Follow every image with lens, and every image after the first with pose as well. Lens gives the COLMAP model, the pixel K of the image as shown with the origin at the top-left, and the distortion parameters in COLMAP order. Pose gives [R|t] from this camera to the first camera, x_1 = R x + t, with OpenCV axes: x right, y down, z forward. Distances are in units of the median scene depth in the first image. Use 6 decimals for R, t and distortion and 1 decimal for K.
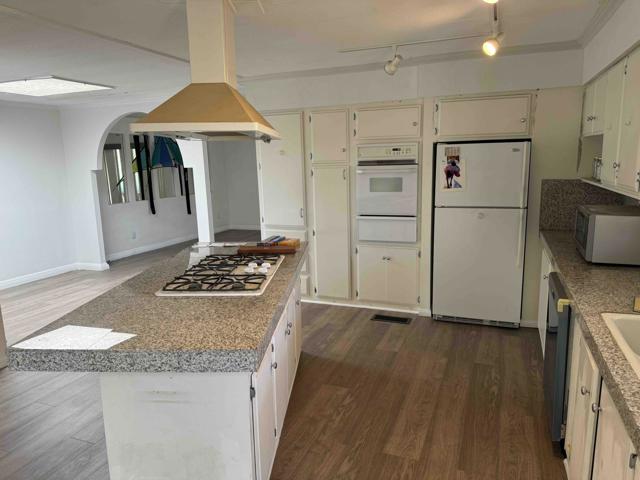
lens RADIAL K [[453.0, 0, 320.3], [0, 453.0, 239.3], [0, 0, 1]] dist [0.042905, -0.052508]
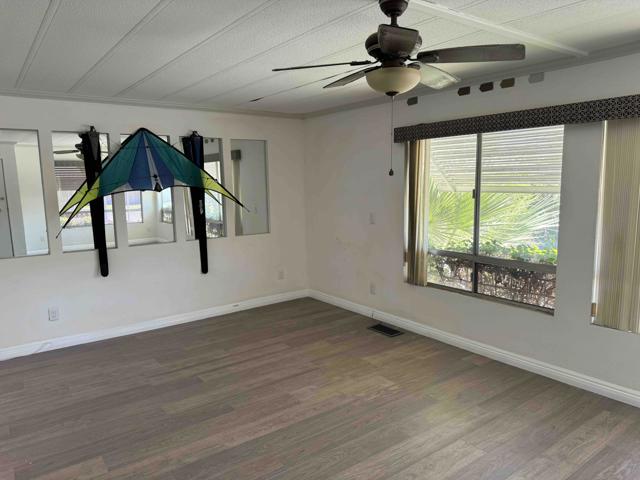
lens RADIAL K [[453.0, 0, 318.4], [0, 453.0, 240.6], [0, 0, 1]] dist [0.042905, -0.052508]
pose [[0.848117, 0.080759, -0.523618, 0.270574], [-0.093434, 0.995623, 0.002220, -0.245991], [0.521506, 0.047041, 0.851950, 1.335511]]
